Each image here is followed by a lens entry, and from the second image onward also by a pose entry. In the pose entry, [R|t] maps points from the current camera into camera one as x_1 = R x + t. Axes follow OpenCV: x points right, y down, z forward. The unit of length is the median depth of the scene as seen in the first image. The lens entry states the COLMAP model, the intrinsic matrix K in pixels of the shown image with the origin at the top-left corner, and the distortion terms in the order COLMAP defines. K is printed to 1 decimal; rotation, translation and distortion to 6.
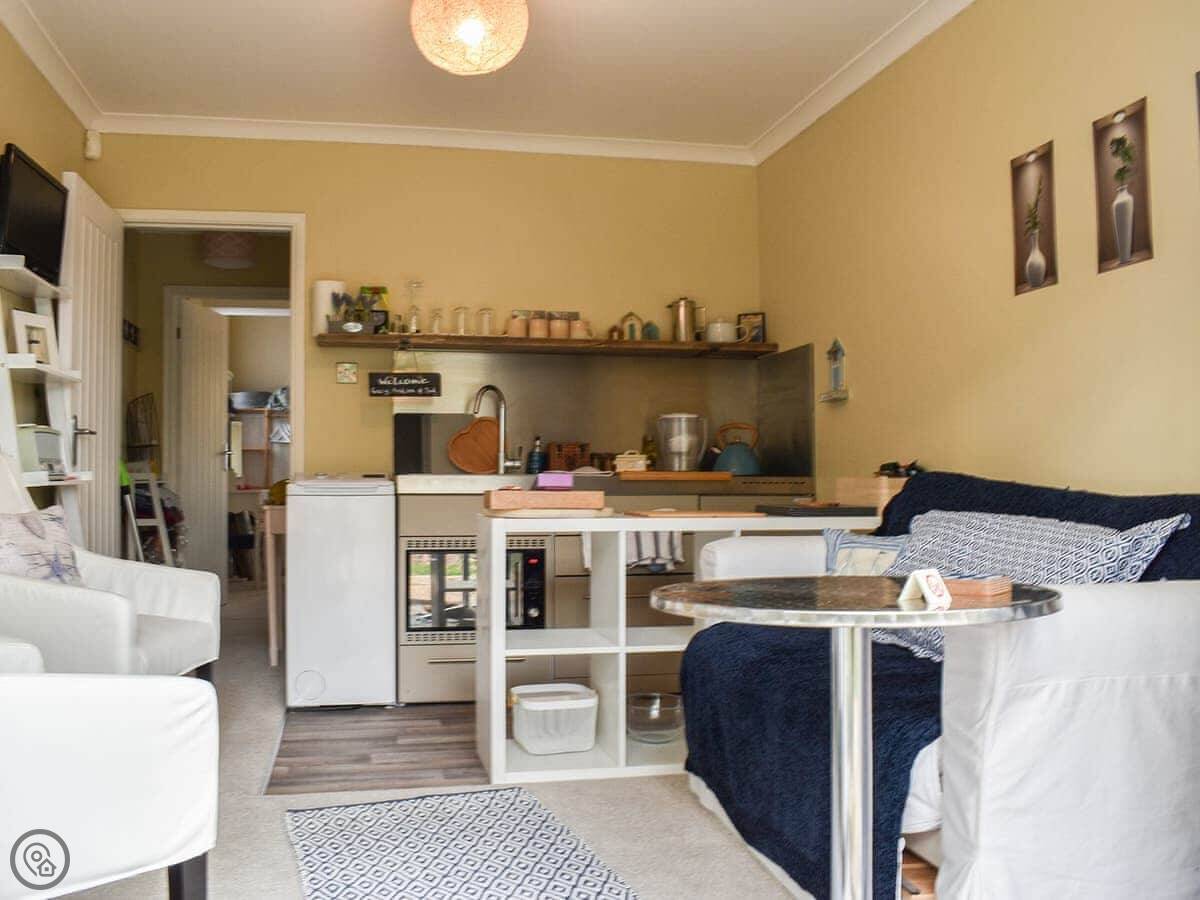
lens RADIAL K [[1049.0, 0, 596.9], [0, 1049.0, 453.9], [0, 0, 1]] dist [-0.054537, -0.044946]
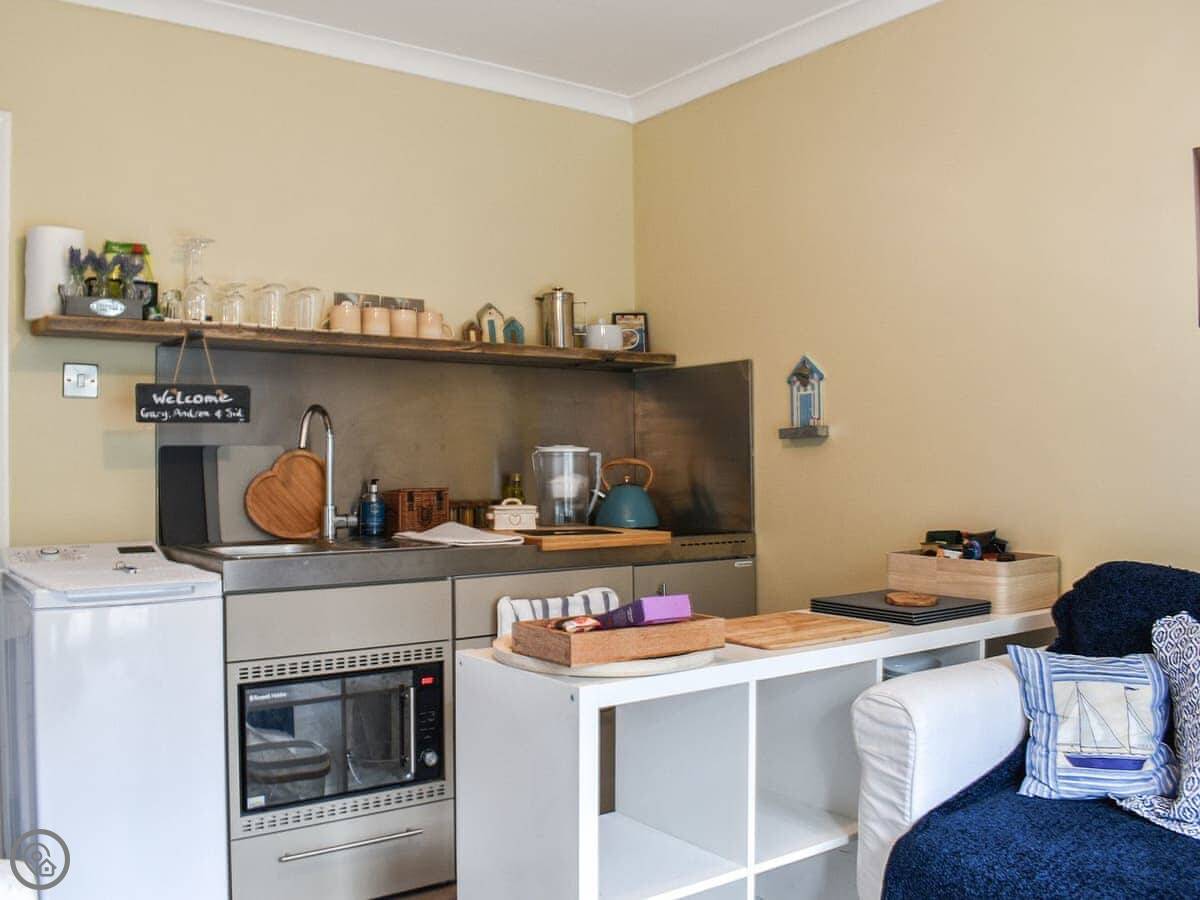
lens RADIAL K [[1049.0, 0, 563.3], [0, 1049.0, 454.4], [0, 0, 1]] dist [-0.054537, -0.044946]
pose [[0.921212, -0.000471, 0.389060, -0.212309], [-0.006067, 0.999860, 0.015575, -0.044793], [-0.389013, -0.016708, 0.921081, 0.327152]]
